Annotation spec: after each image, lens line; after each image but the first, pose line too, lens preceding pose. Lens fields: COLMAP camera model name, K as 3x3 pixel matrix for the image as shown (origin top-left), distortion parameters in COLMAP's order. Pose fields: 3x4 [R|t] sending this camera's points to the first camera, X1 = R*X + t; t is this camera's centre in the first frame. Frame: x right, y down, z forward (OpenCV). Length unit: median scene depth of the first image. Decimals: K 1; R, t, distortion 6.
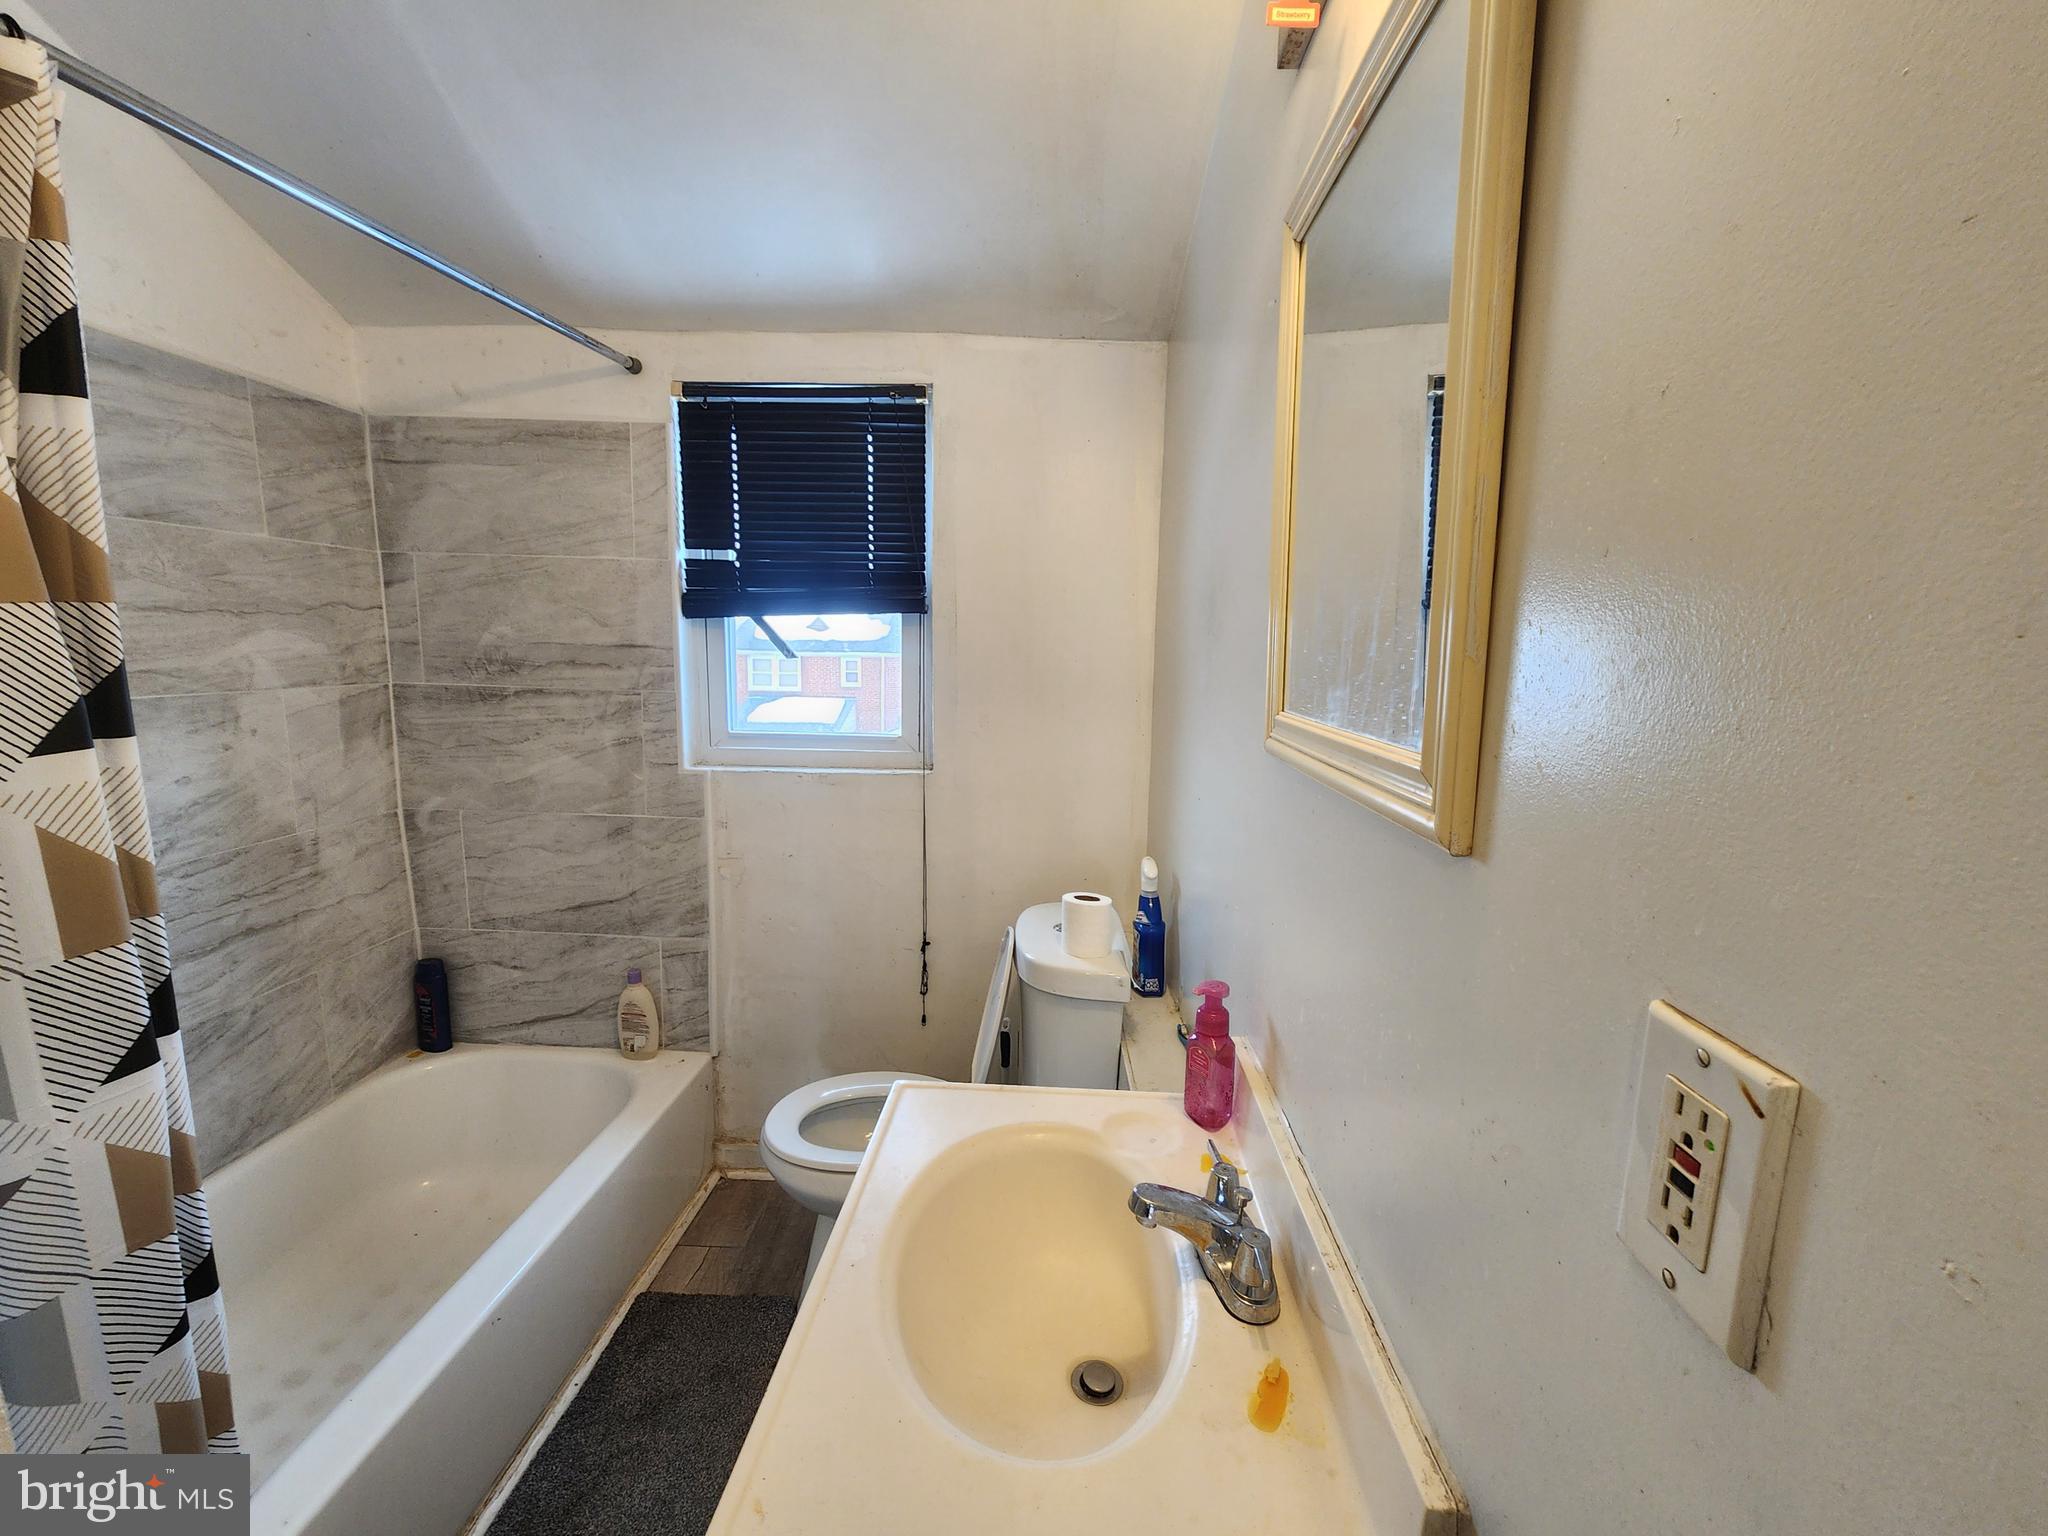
lens RADIAL K [[842.9, 0, 1014.5], [0, 842.9, 772.3], [0, 0, 1]] dist [-0.002336, -0.002893]
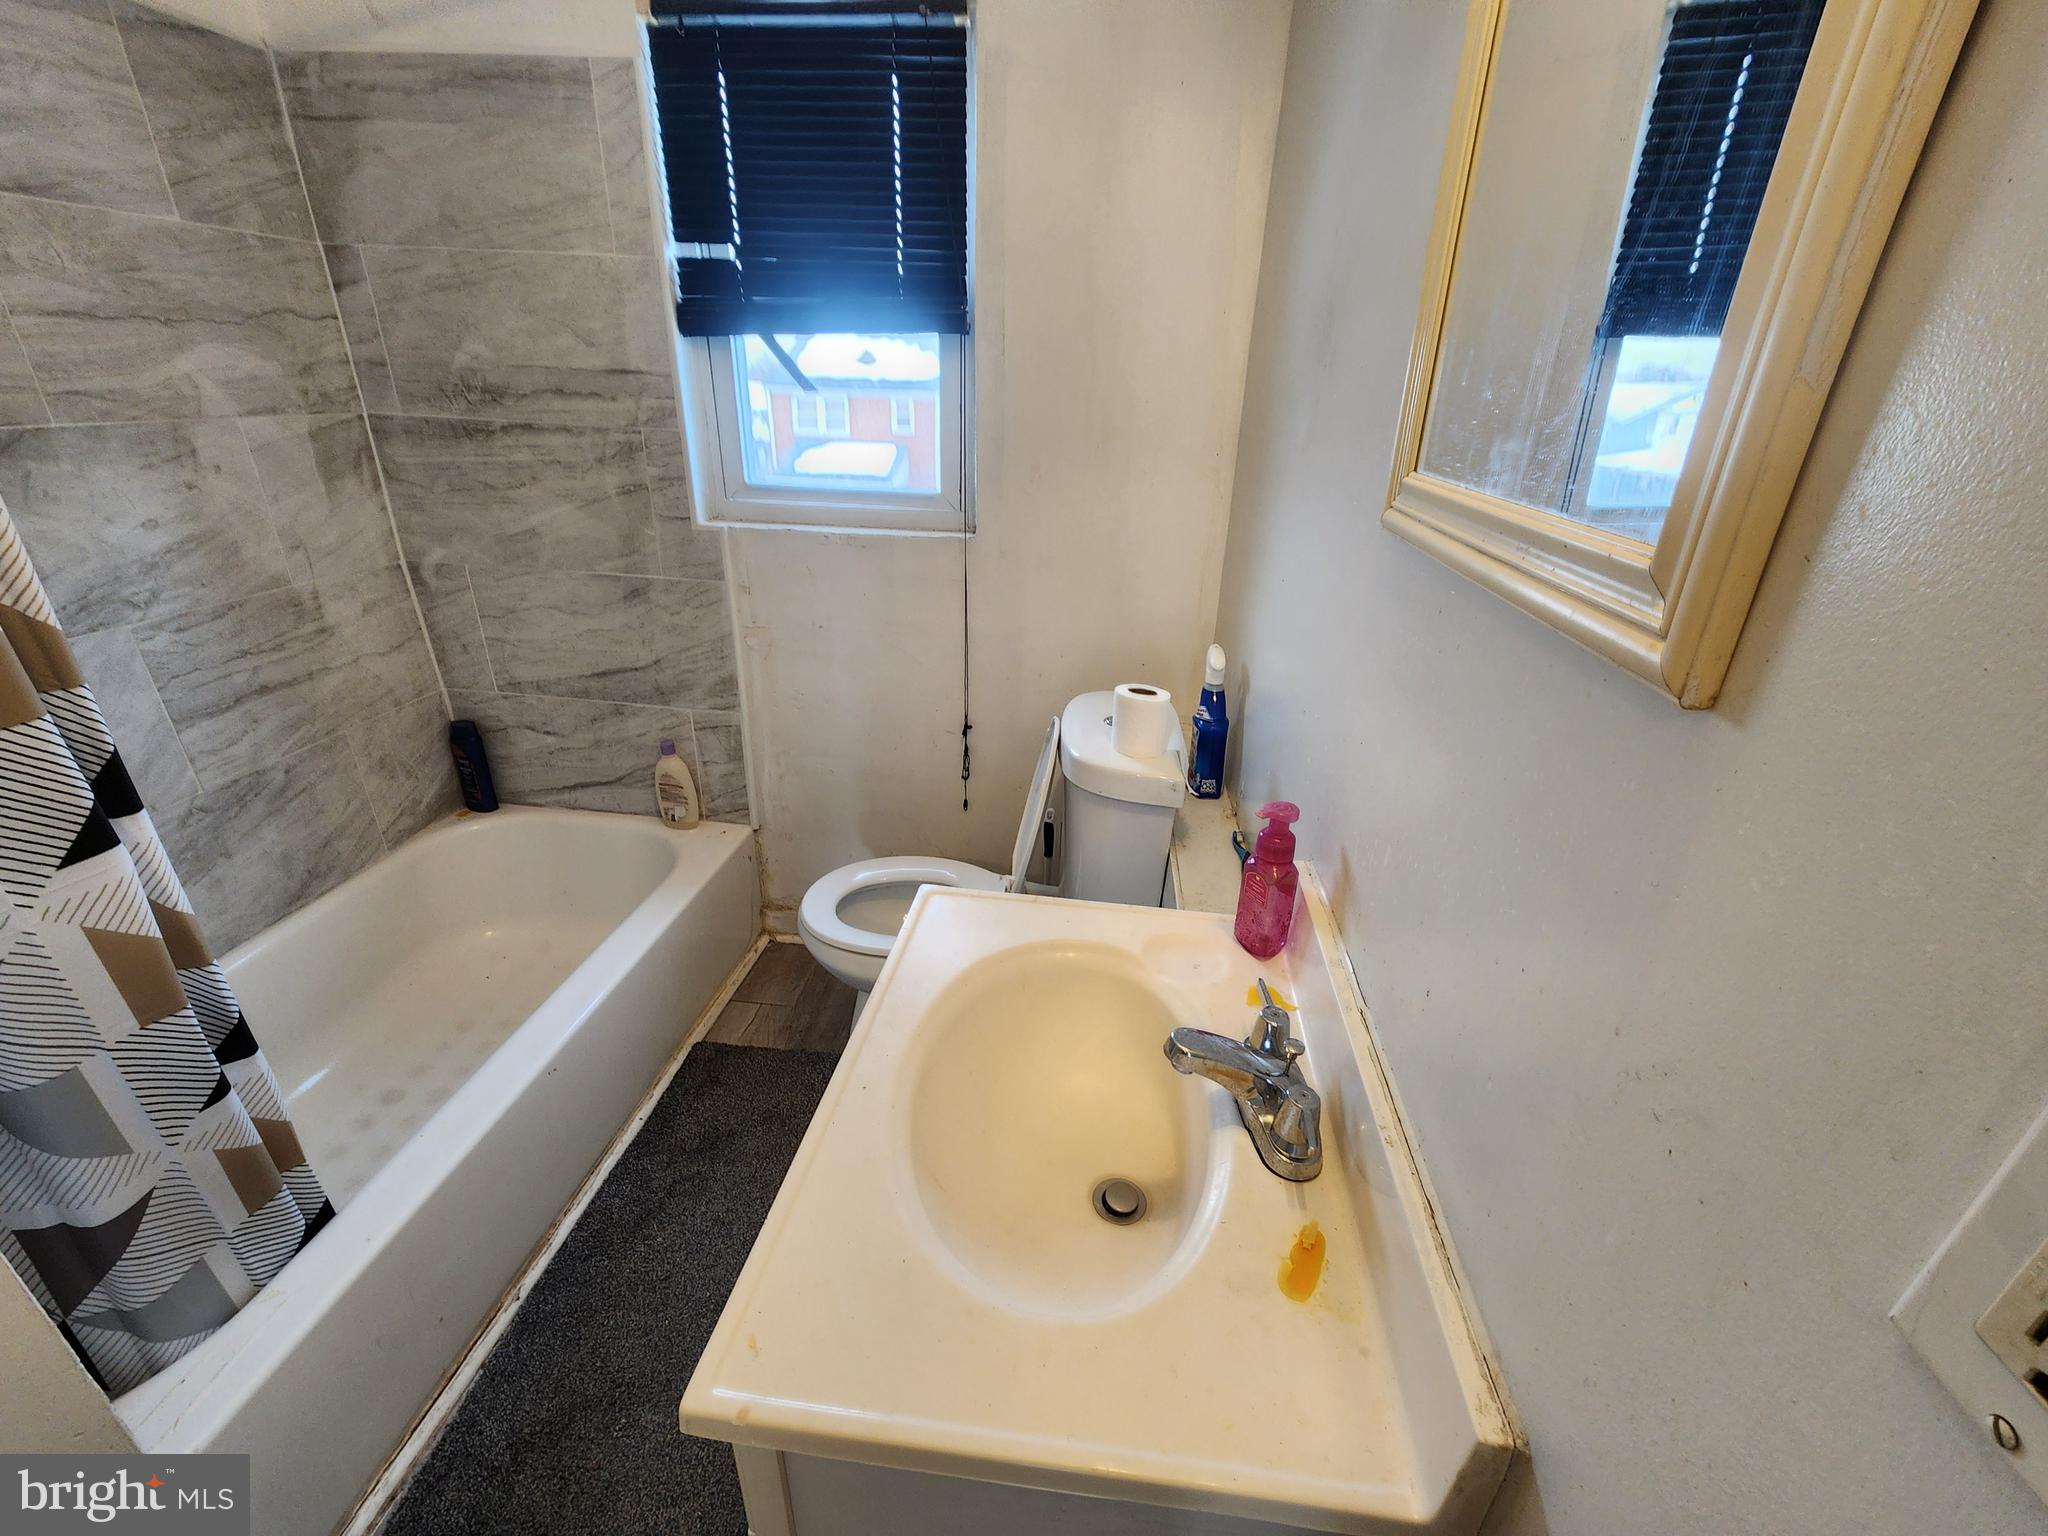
lens RADIAL K [[842.9, 0, 1044.3], [0, 842.9, 775.2], [0, 0, 1]] dist [-0.002336, -0.002893]
pose [[0.998754, 0.037607, -0.032800, 0.012544], [-0.027075, 0.960526, 0.276870, -0.006015], [0.041918, -0.275637, 0.960347, 0.099640]]
